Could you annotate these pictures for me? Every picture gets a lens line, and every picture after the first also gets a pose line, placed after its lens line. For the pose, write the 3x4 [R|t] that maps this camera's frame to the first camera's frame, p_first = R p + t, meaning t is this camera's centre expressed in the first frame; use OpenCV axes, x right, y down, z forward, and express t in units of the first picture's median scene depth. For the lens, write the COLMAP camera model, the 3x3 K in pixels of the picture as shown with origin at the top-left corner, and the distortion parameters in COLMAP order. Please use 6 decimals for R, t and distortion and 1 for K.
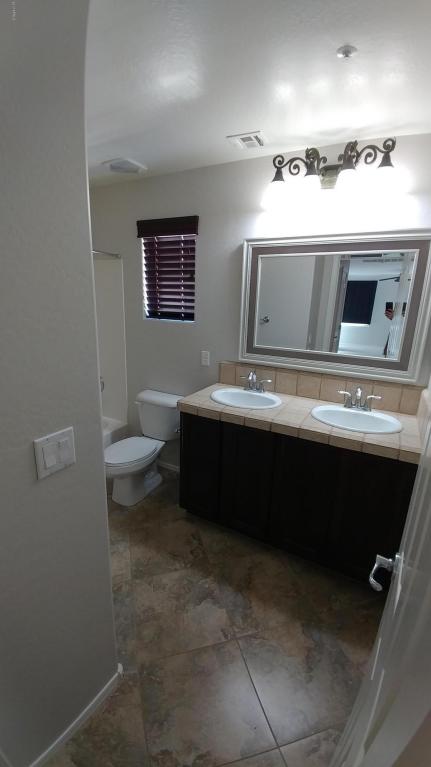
lens RADIAL K [[315.1, 0, 216.6], [0, 315.1, 386.1], [0, 0, 1]] dist [0.032651, -0.047032]
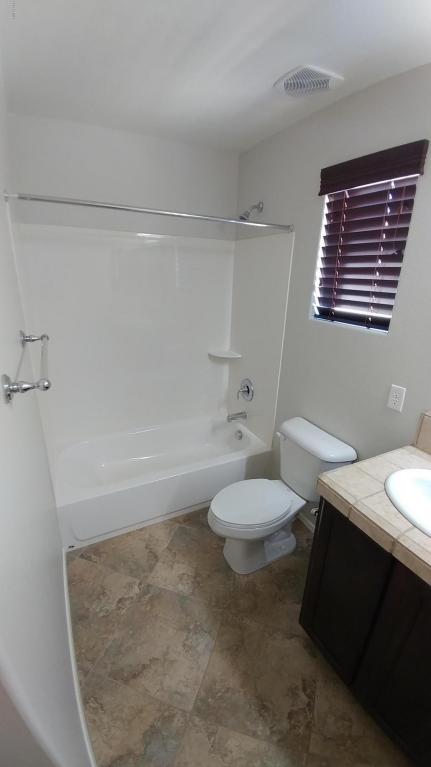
lens RADIAL K [[315.1, 0, 216.6], [0, 315.1, 386.1], [0, 0, 1]] dist [0.032651, -0.047032]
pose [[0.814979, 0.184580, -0.549308, 0.010959], [-0.148420, 0.982784, 0.110036, -0.125959], [0.560161, -0.008149, 0.828344, 0.345678]]
